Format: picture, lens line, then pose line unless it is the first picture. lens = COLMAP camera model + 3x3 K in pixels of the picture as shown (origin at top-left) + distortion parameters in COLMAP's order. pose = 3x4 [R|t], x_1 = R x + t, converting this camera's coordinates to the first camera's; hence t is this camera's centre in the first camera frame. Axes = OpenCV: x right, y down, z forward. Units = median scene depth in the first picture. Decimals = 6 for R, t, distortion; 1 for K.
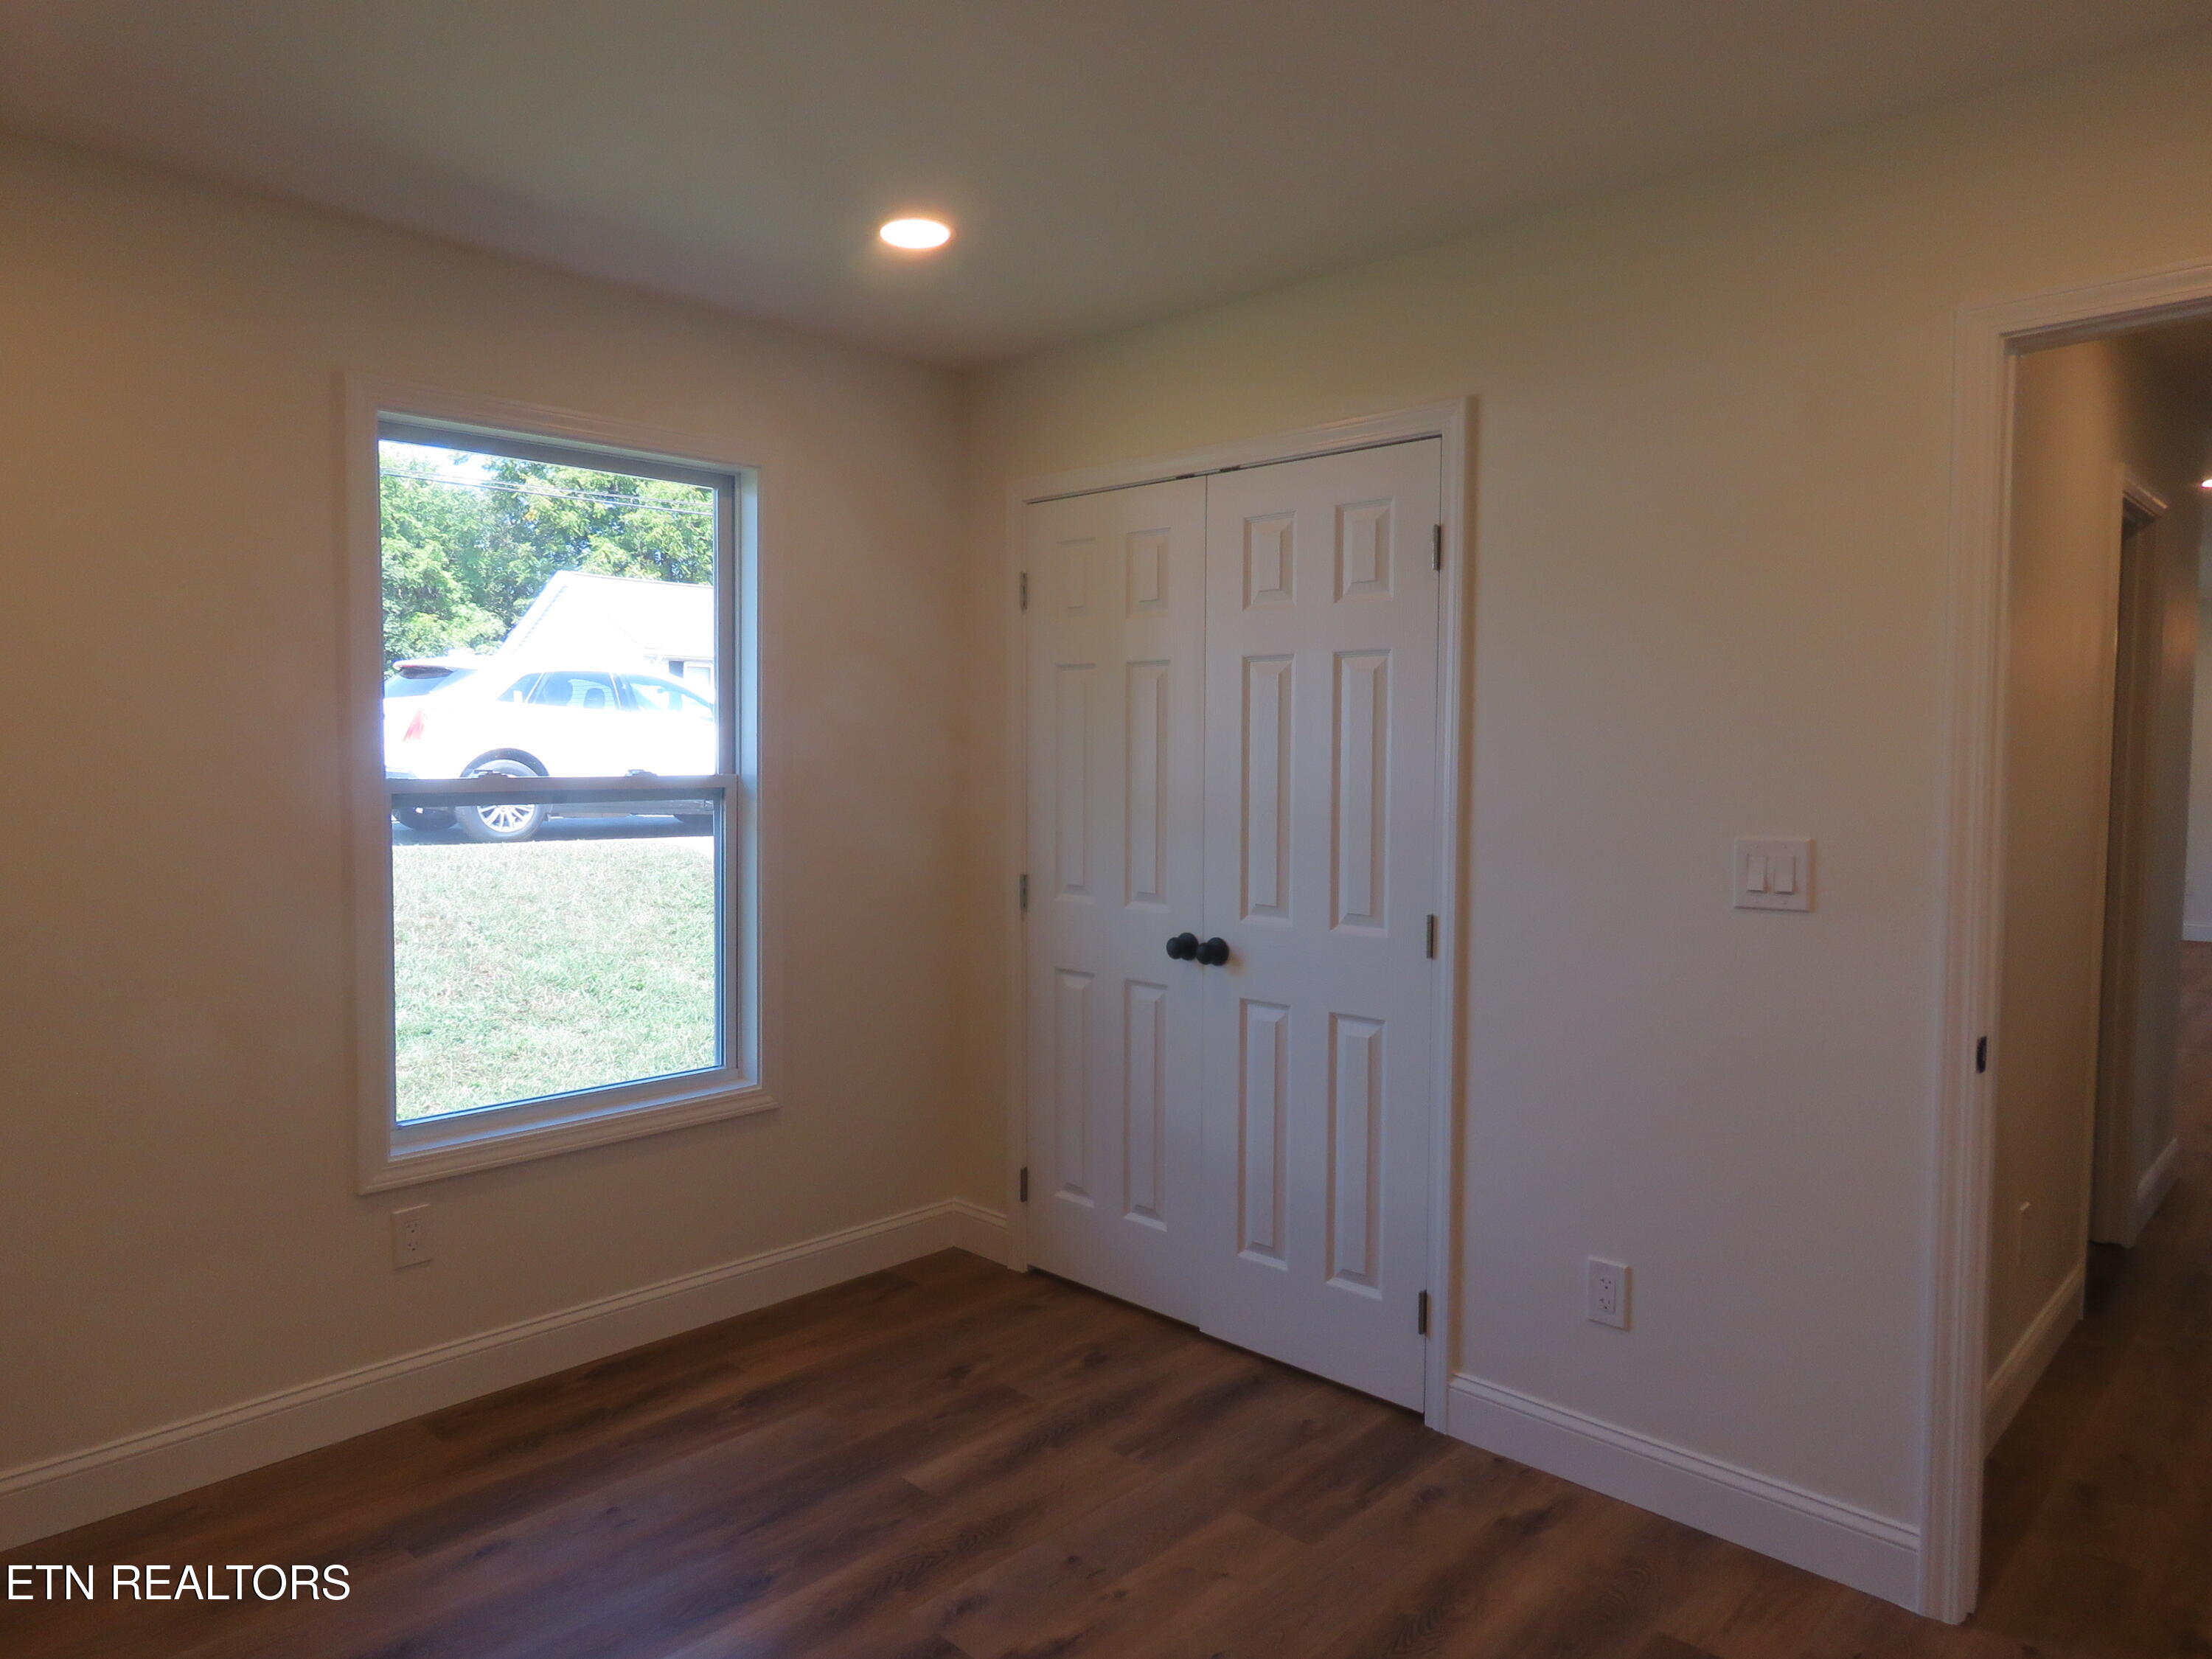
lens RADIAL K [[1403.9, 0, 1099.1], [0, 1403.9, 831.8], [0, 0, 1]] dist [-0.009302, 0.001374]
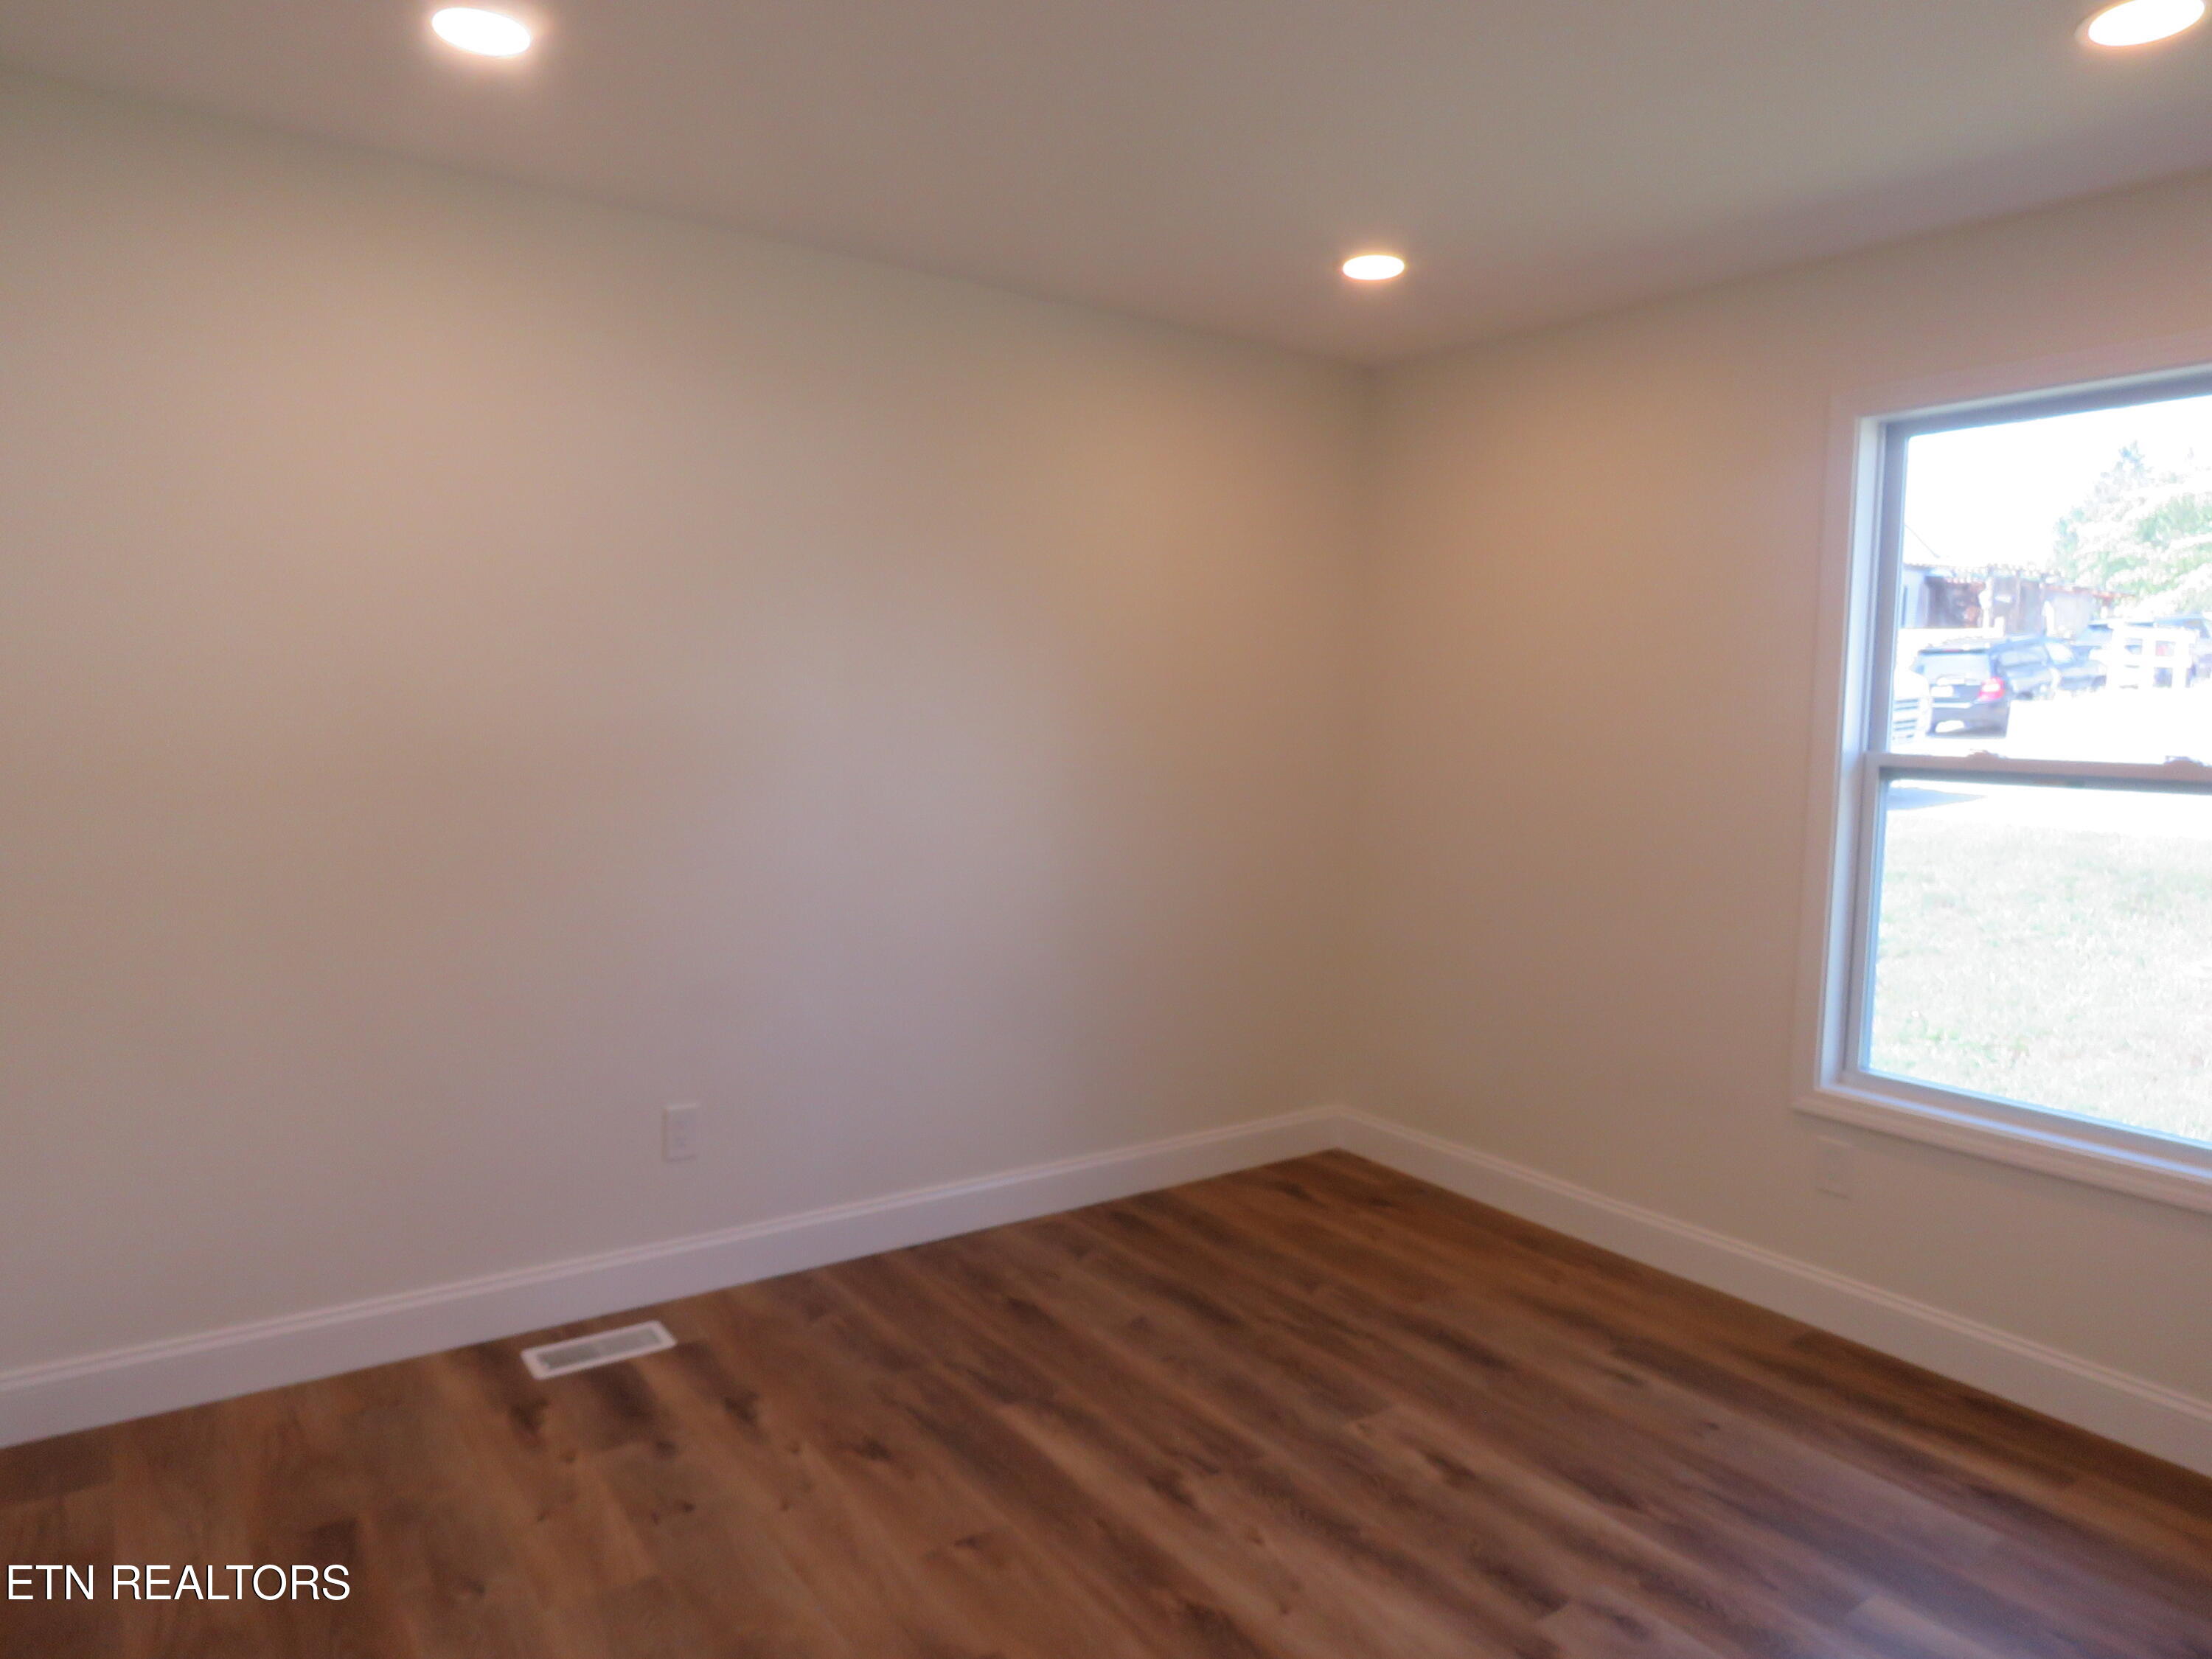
lens RADIAL K [[1403.9, 0, 1099.1], [0, 1403.9, 831.8], [0, 0, 1]] dist [-0.009302, 0.001374]
pose [[-0.184212, 0.082838, -0.979389, 0.668131], [-0.081565, 0.991717, 0.099223, -0.034769], [0.979496, 0.098162, -0.175930, 0.596110]]
